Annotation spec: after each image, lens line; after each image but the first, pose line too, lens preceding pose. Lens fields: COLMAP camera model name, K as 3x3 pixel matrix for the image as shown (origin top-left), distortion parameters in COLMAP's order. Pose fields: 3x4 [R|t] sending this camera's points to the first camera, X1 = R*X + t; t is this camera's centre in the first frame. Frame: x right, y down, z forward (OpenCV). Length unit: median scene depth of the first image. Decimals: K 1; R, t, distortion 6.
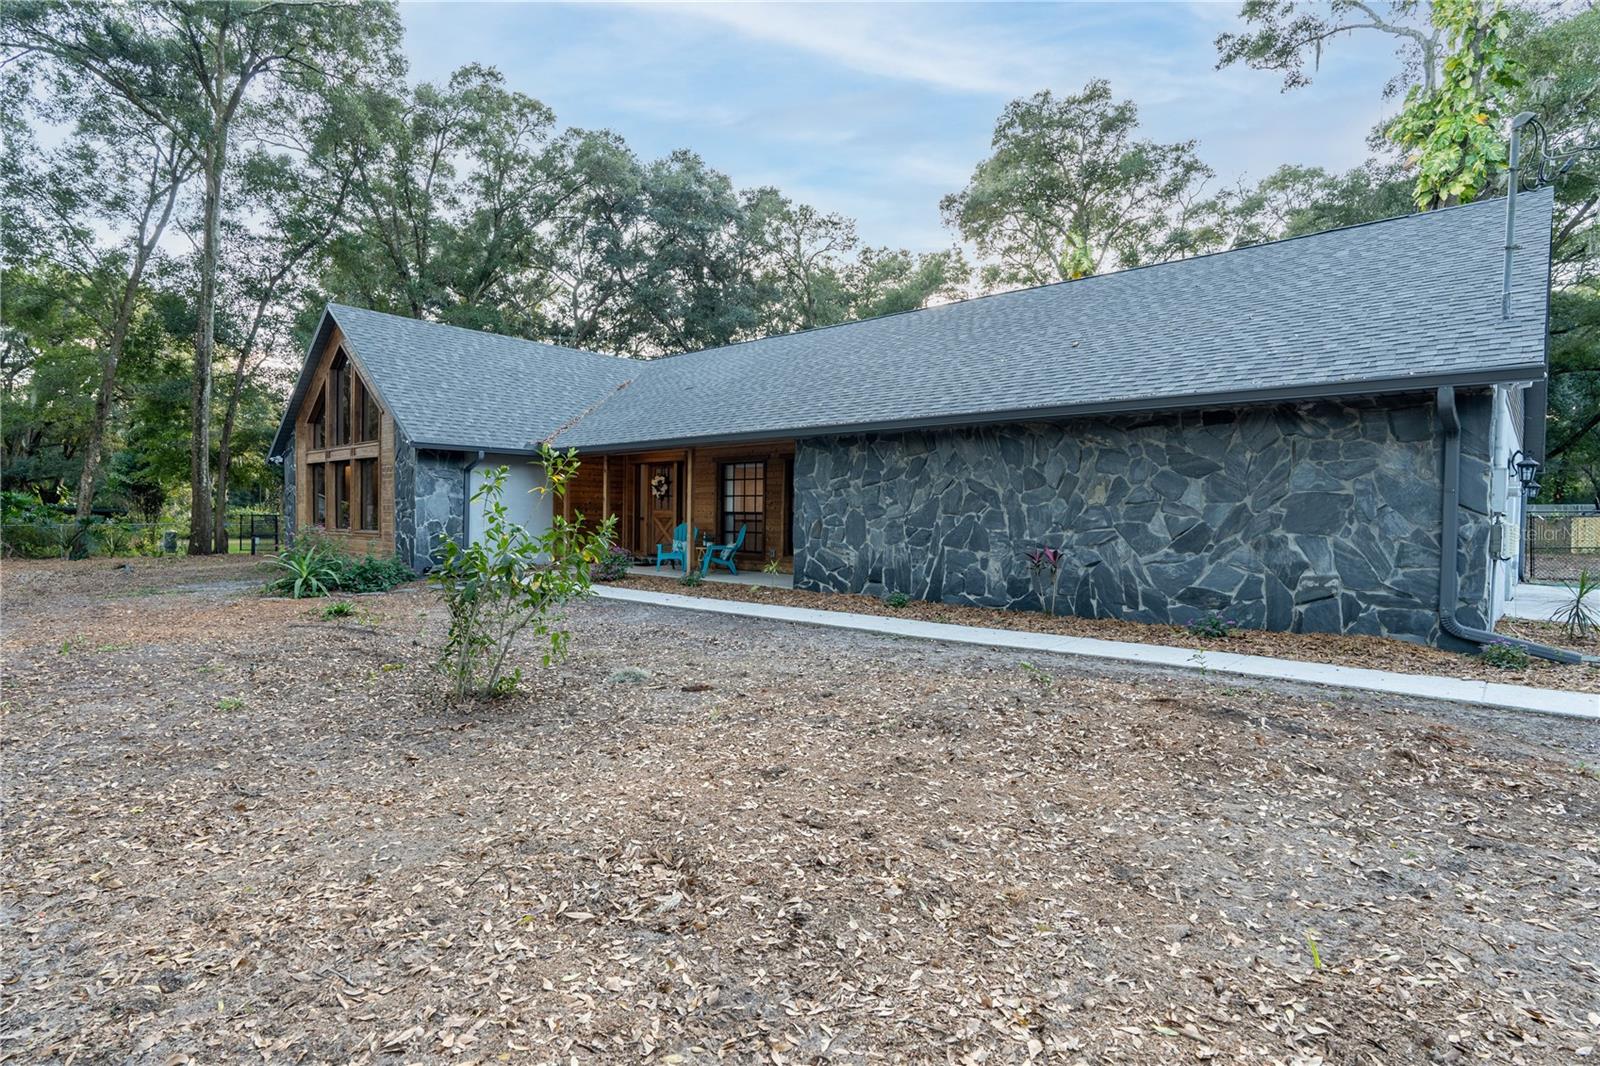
lens RADIAL K [[786.6, 0, 803.7], [0, 786.6, 529.1], [0, 0, 1]] dist [0.000611, 0.000069]
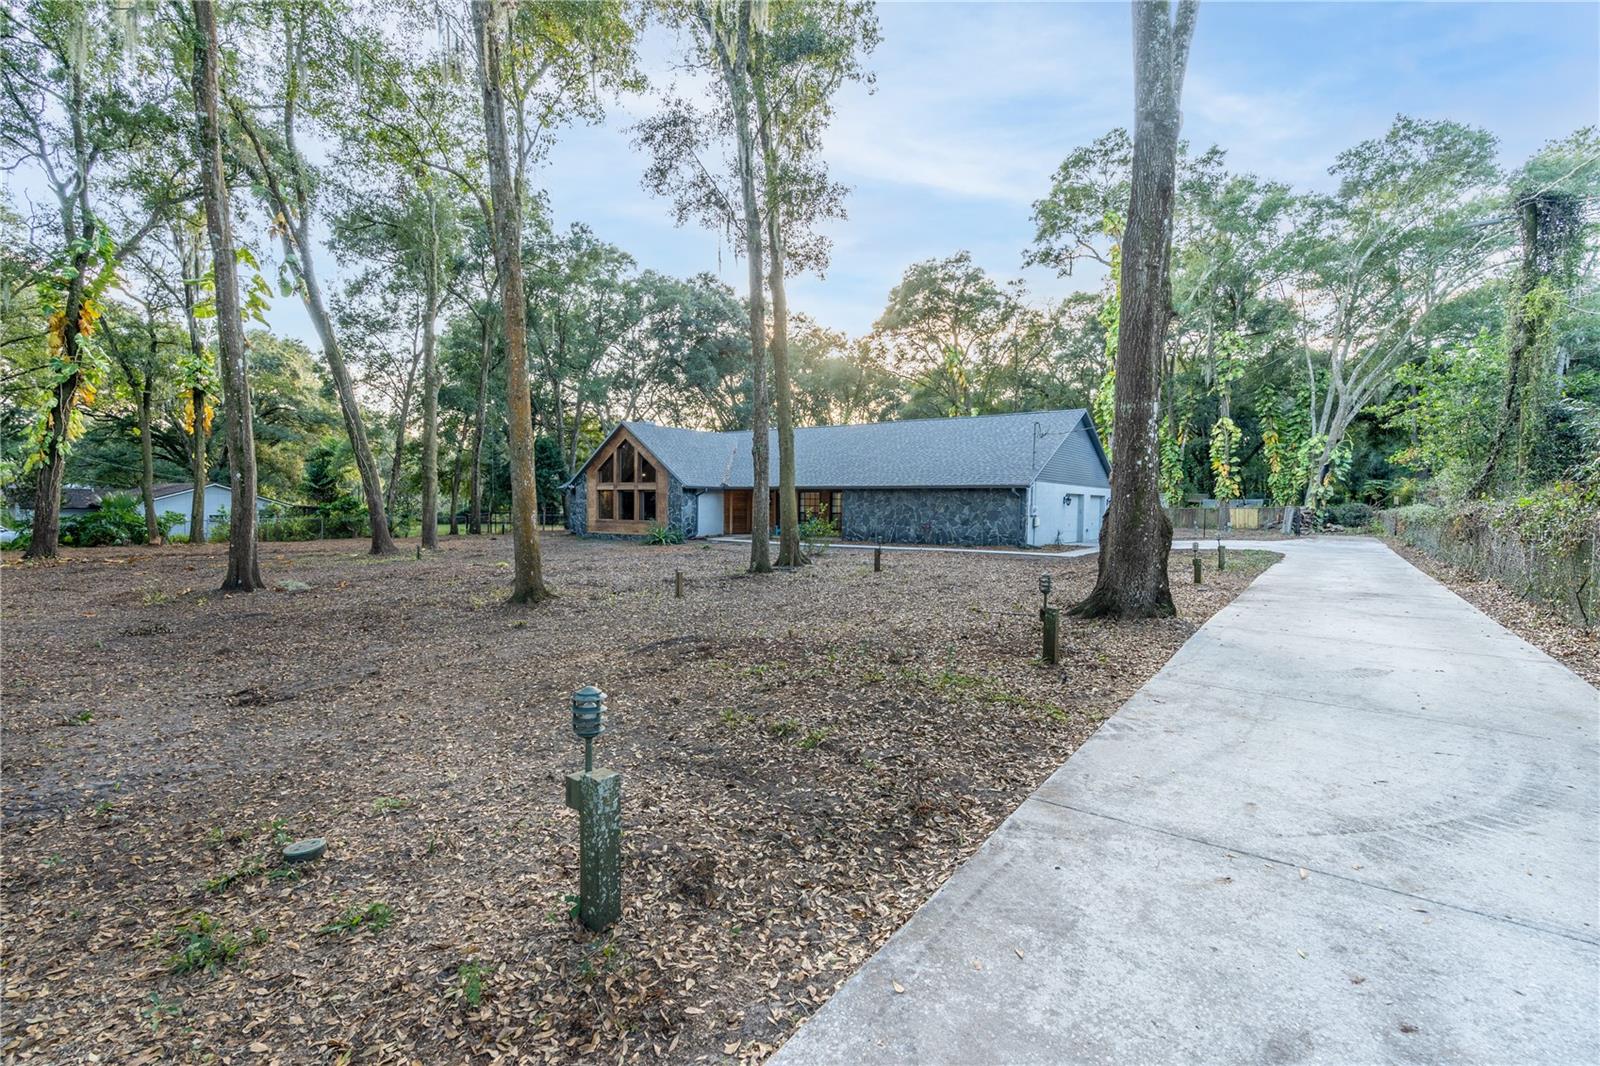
lens RADIAL K [[727.4, 0, 796.1], [0, 727.4, 527.9], [0, 0, 1]] dist [-0.003989, 0.001193]
pose [[0.994761, -0.007049, 0.101987, -0.364504], [0.005231, 0.999823, 0.018080, -0.014995], [-0.102097, -0.017452, 0.994621, -1.306880]]
